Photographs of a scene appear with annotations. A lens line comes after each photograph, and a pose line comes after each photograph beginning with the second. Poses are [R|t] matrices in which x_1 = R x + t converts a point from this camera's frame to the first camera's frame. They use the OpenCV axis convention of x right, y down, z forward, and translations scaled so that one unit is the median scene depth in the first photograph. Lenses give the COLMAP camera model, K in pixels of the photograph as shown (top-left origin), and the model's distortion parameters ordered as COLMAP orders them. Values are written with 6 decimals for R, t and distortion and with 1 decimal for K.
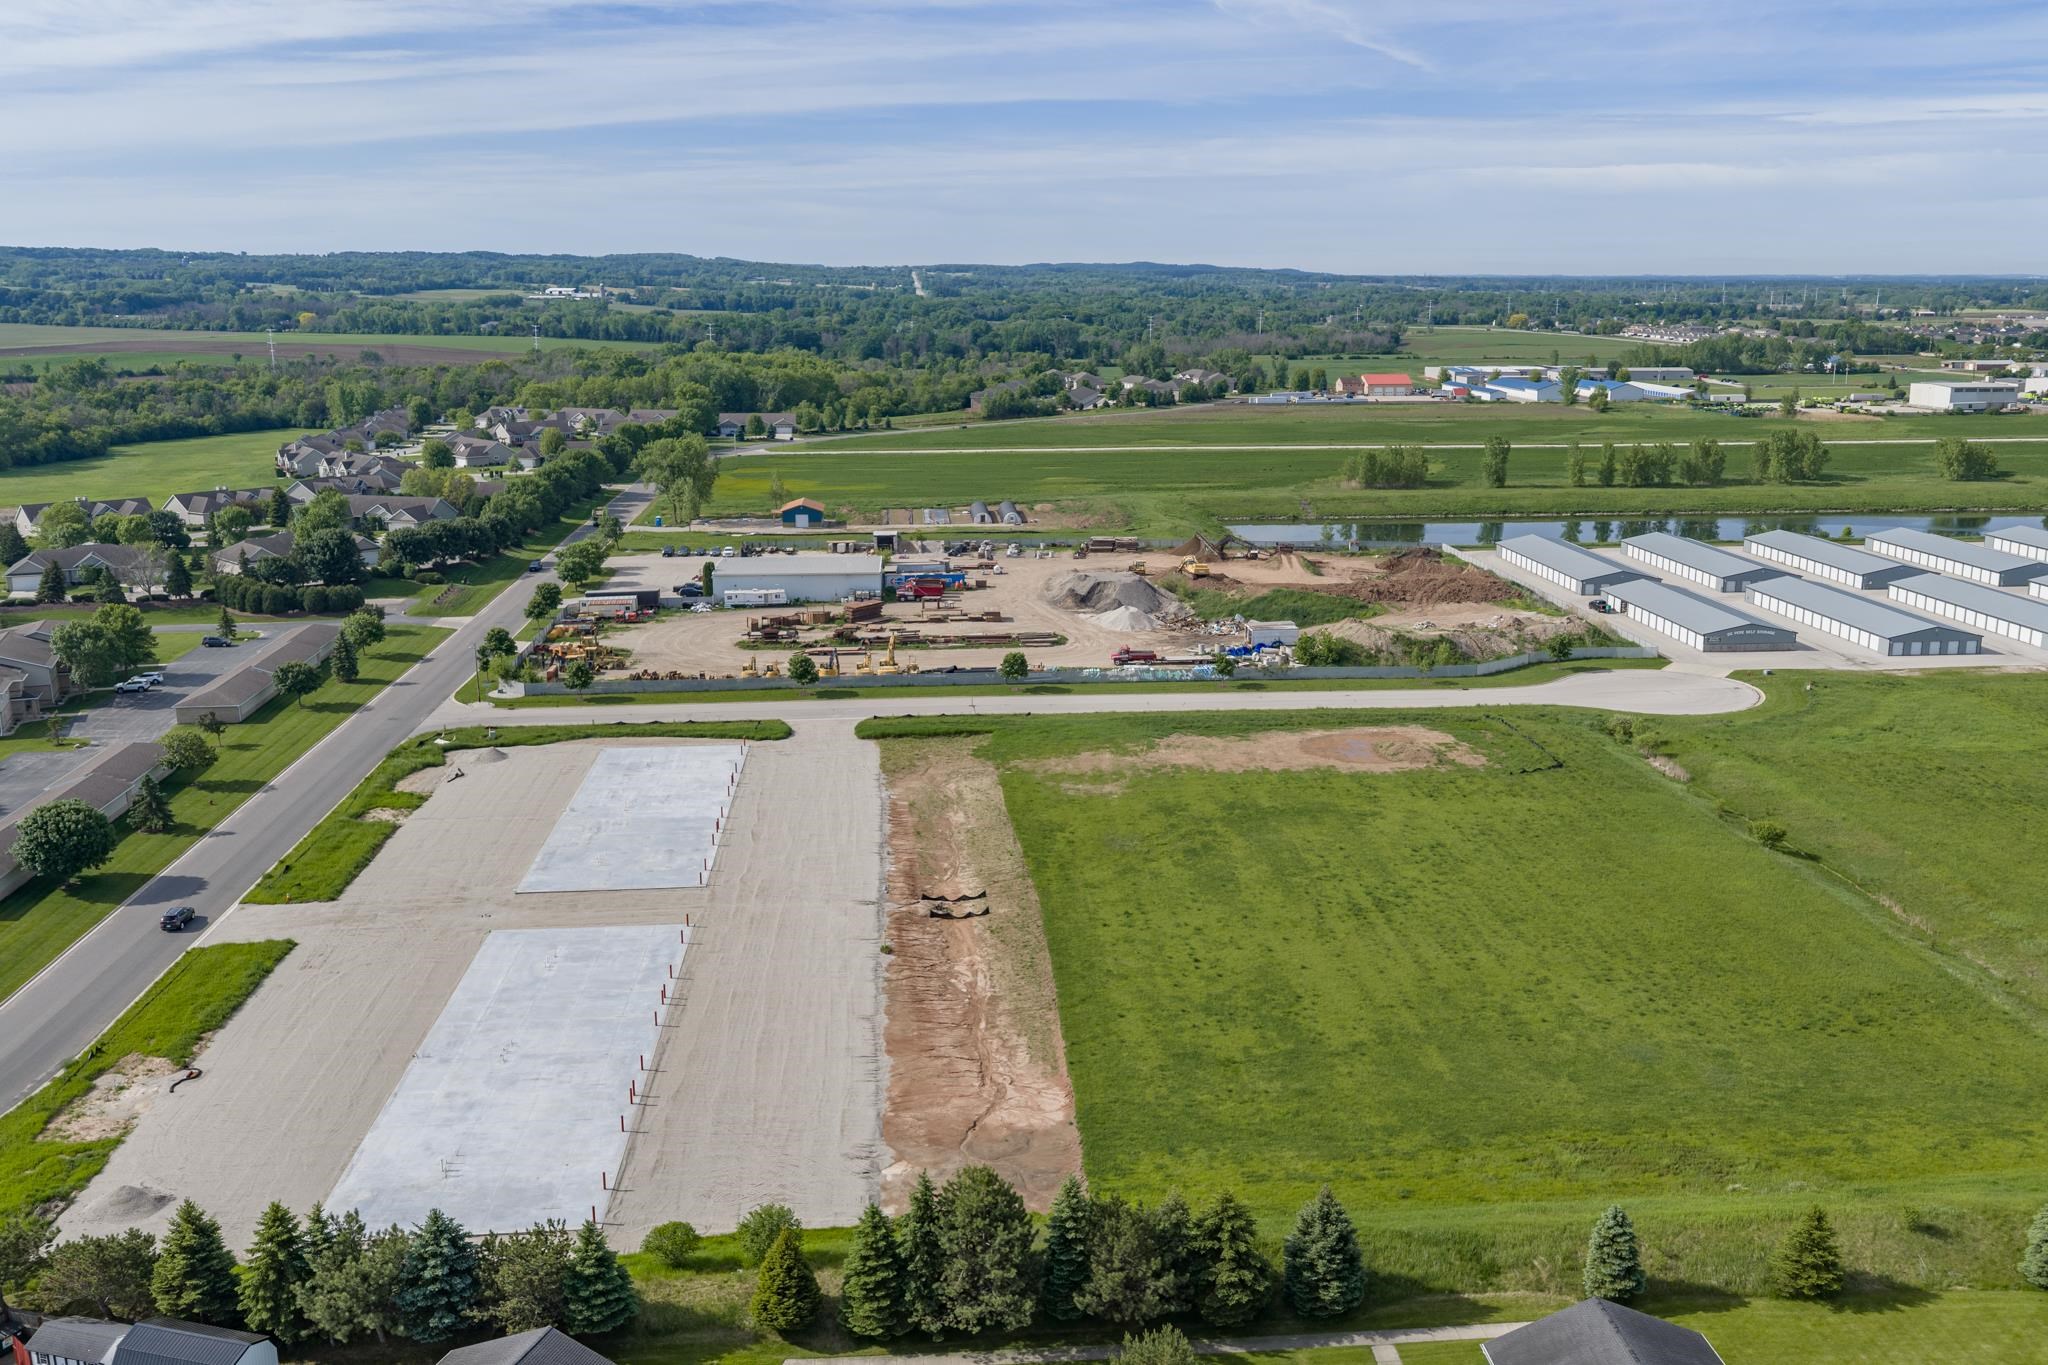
lens RADIAL K [[1780.1, 0, 1008.2], [0, 1780.1, 688.7], [0, 0, 1]] dist [0.016005, -0.005377]
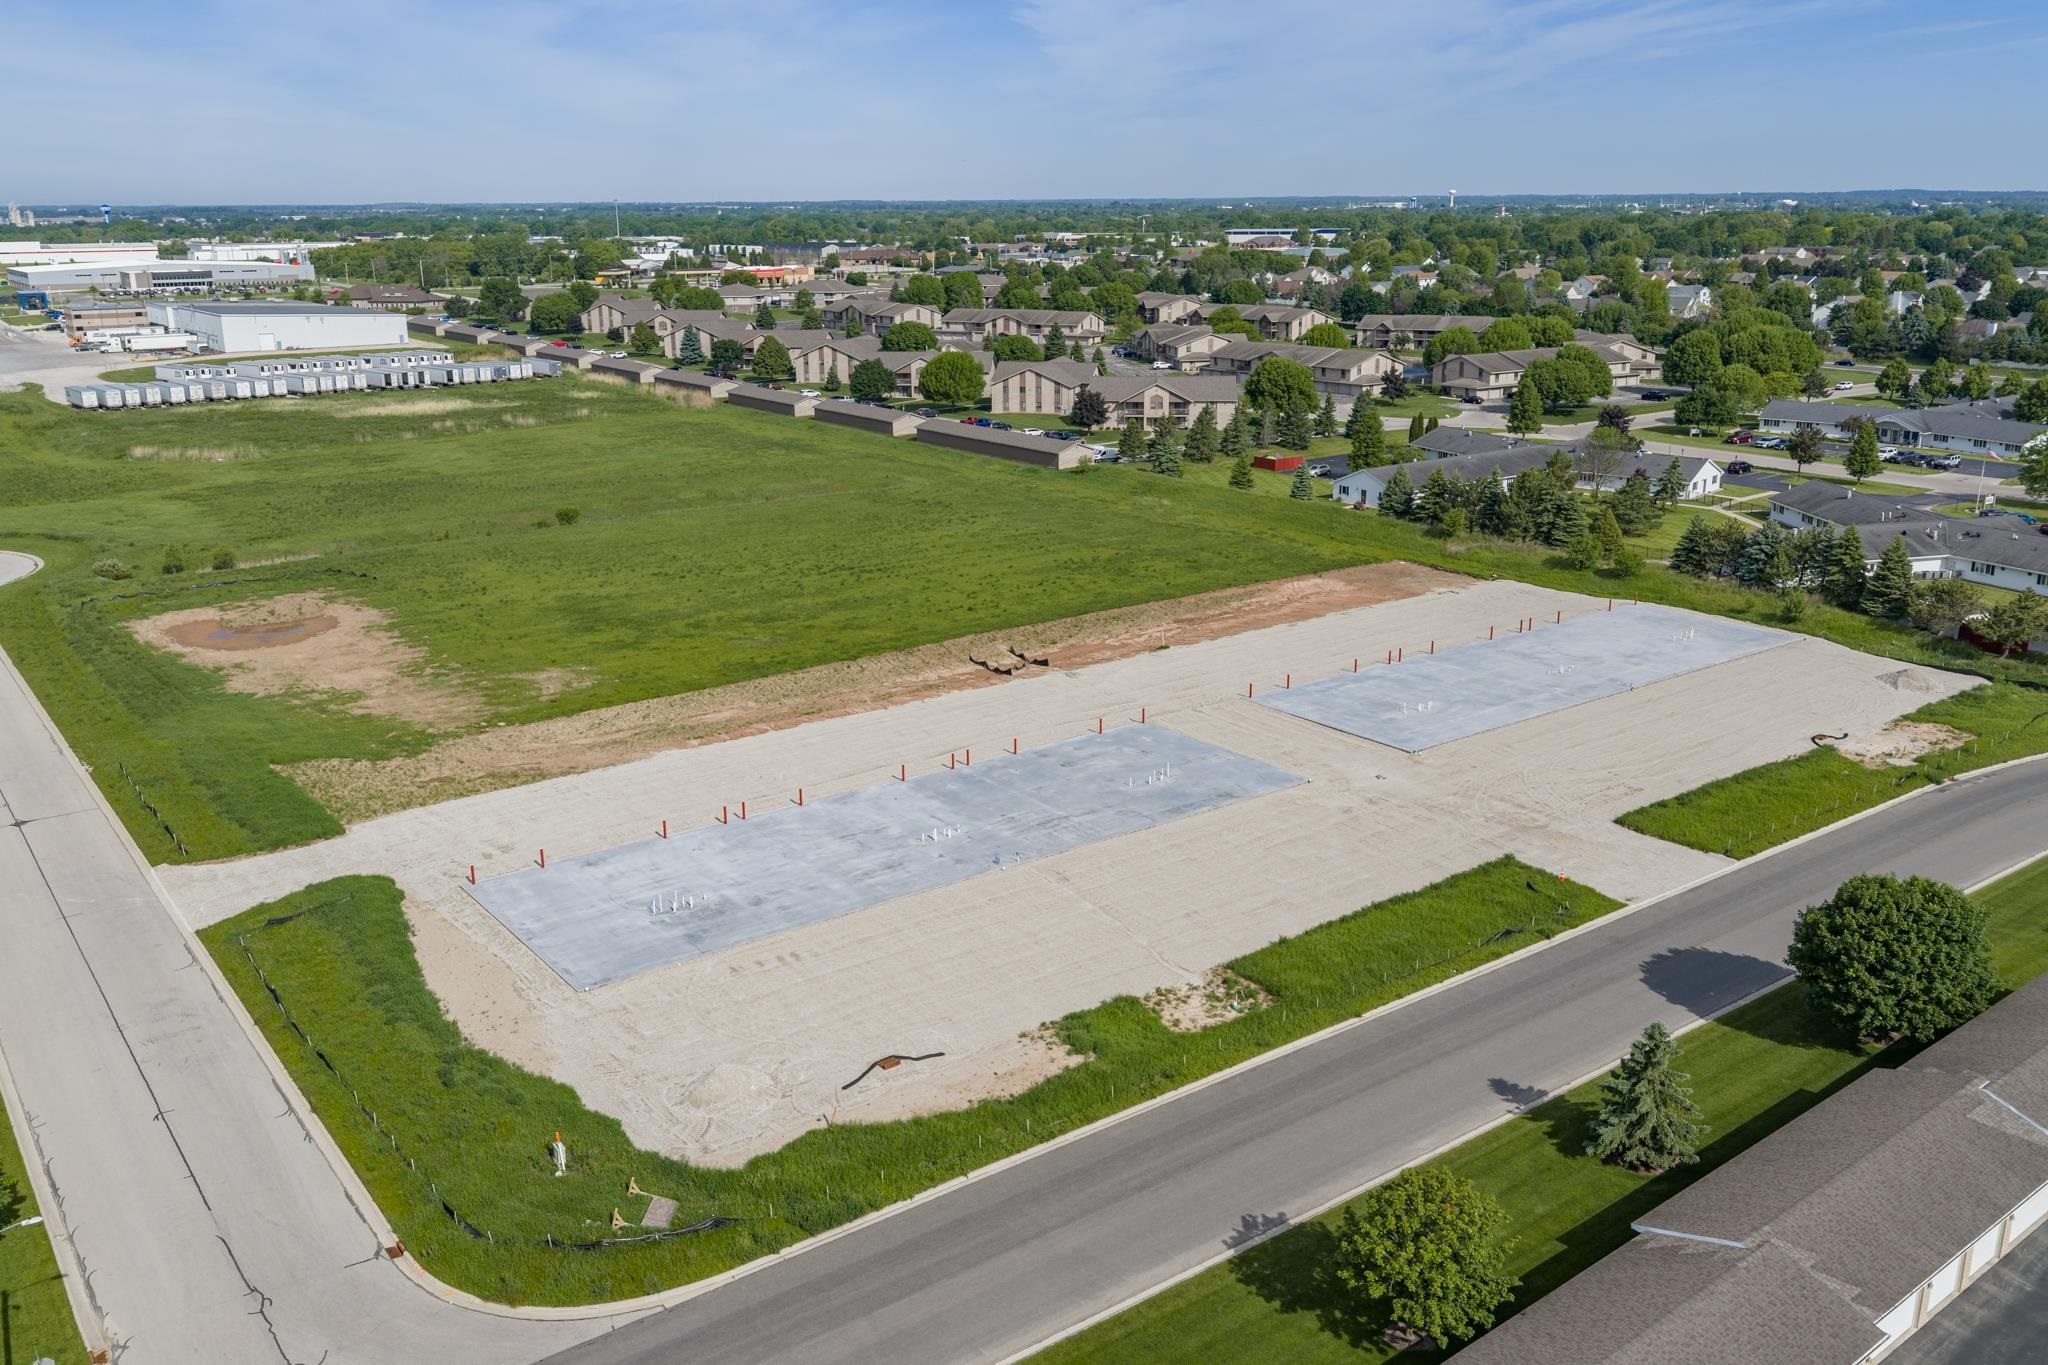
lens RADIAL K [[1707.4, 0, 1032.2], [0, 1707.4, 686.0], [0, 0, 1]] dist [0.025866, -0.054405]
pose [[-0.543614, -0.222650, 0.809266, -0.666418], [0.198501, 0.902719, 0.381702, -0.182589], [-0.815525, 0.368139, -0.446534, 1.200116]]
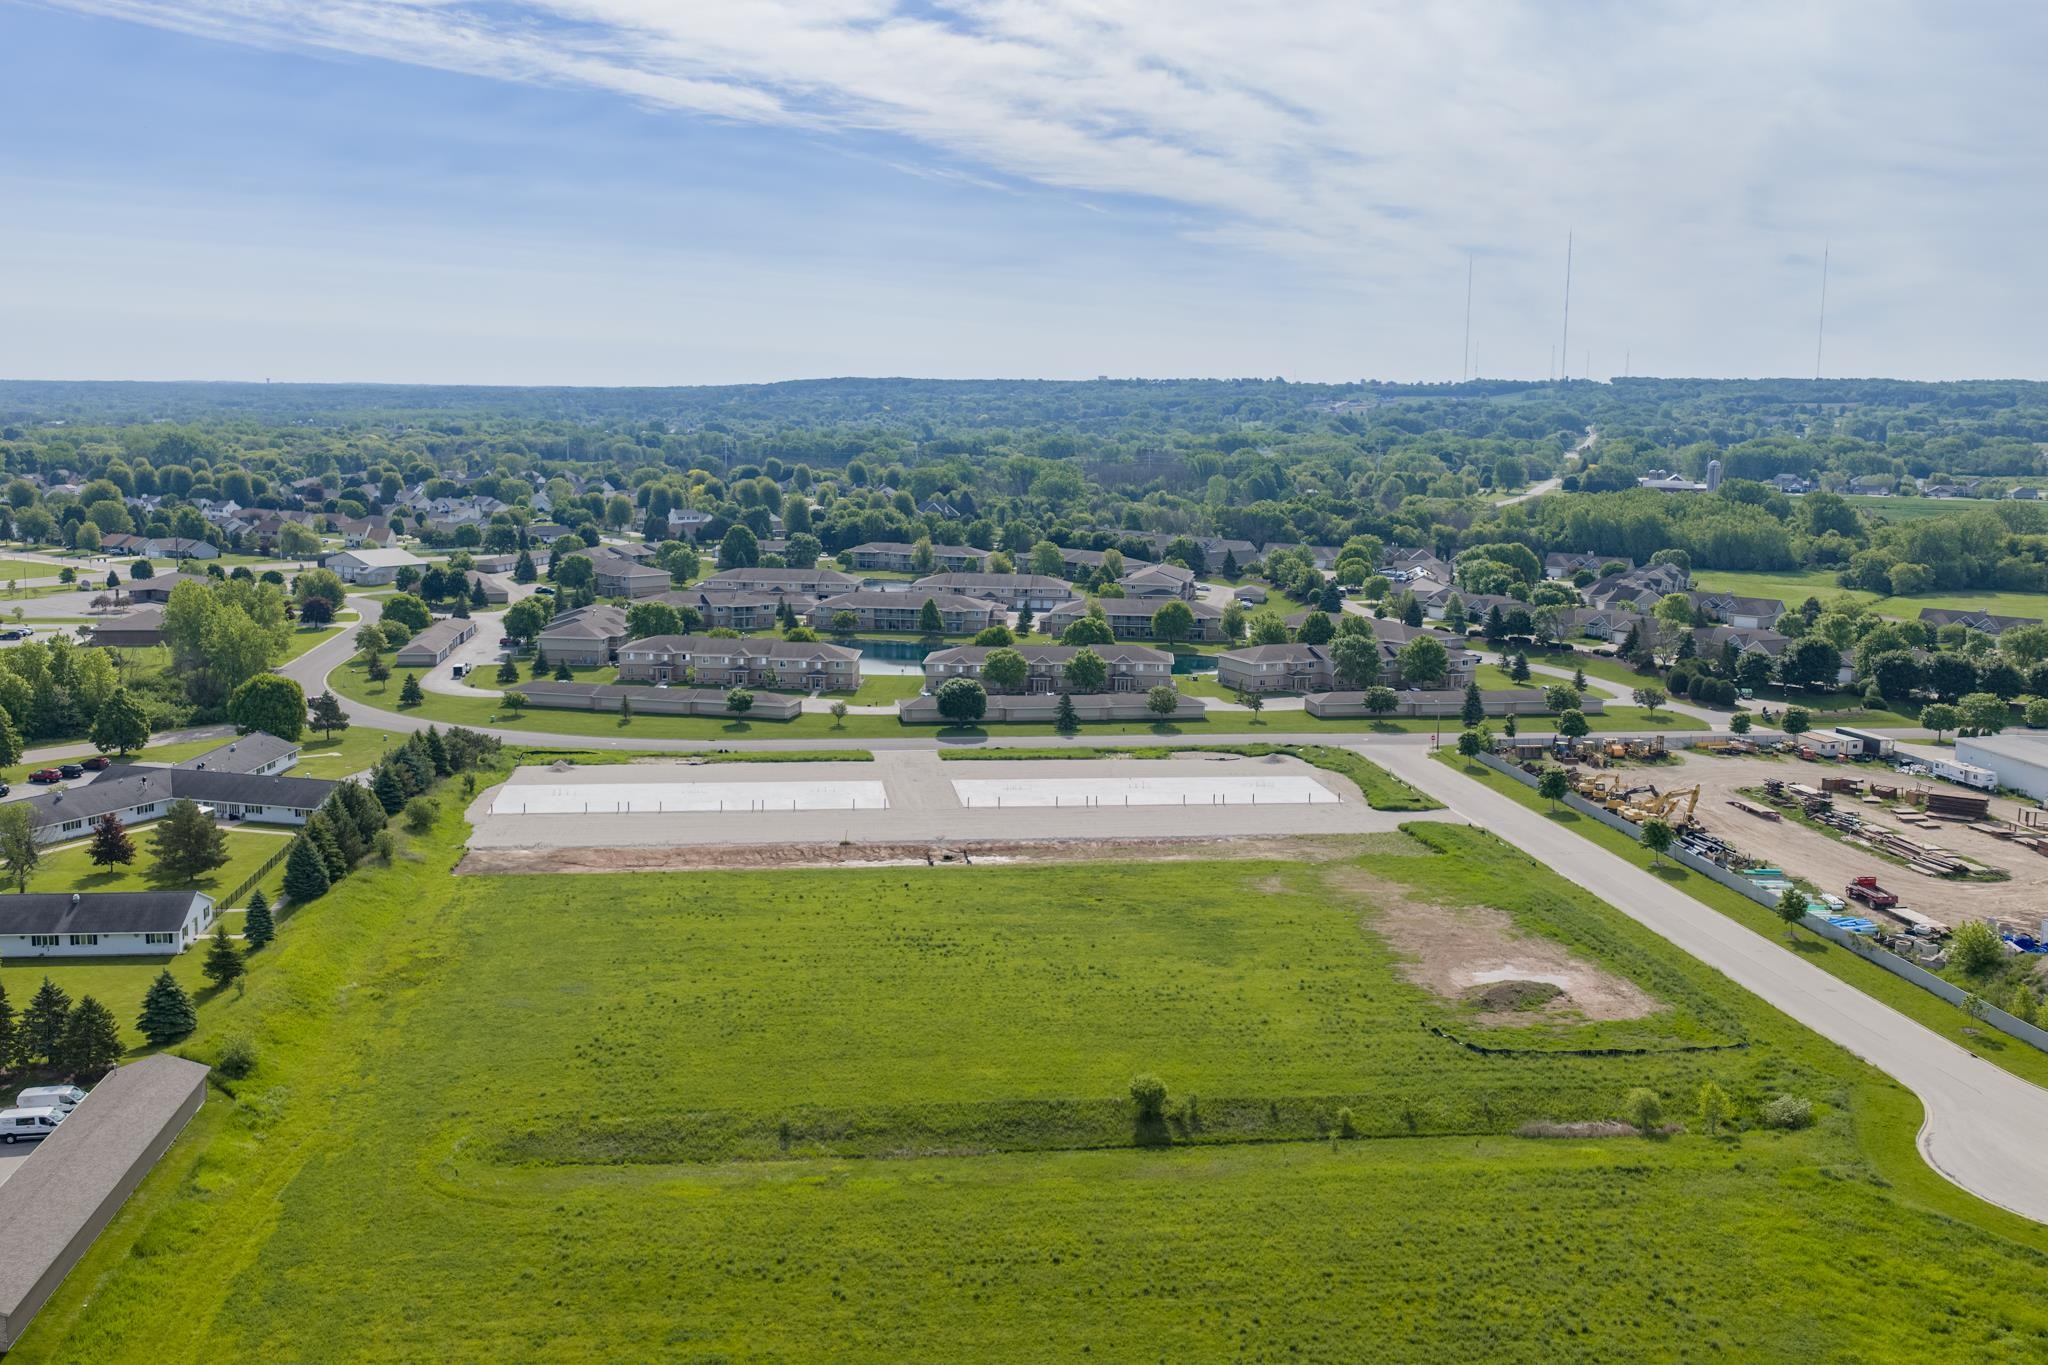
lens RADIAL K [[1780.1, 0, 1008.2], [0, 1780.1, 688.7], [0, 0, 1]] dist [0.016005, -0.005377]
pose [[0.062143, 0.164233, -0.984462, 1.054183], [-0.239208, 0.960071, 0.145064, -0.167971], [0.968978, 0.226477, 0.098947, 0.757504]]
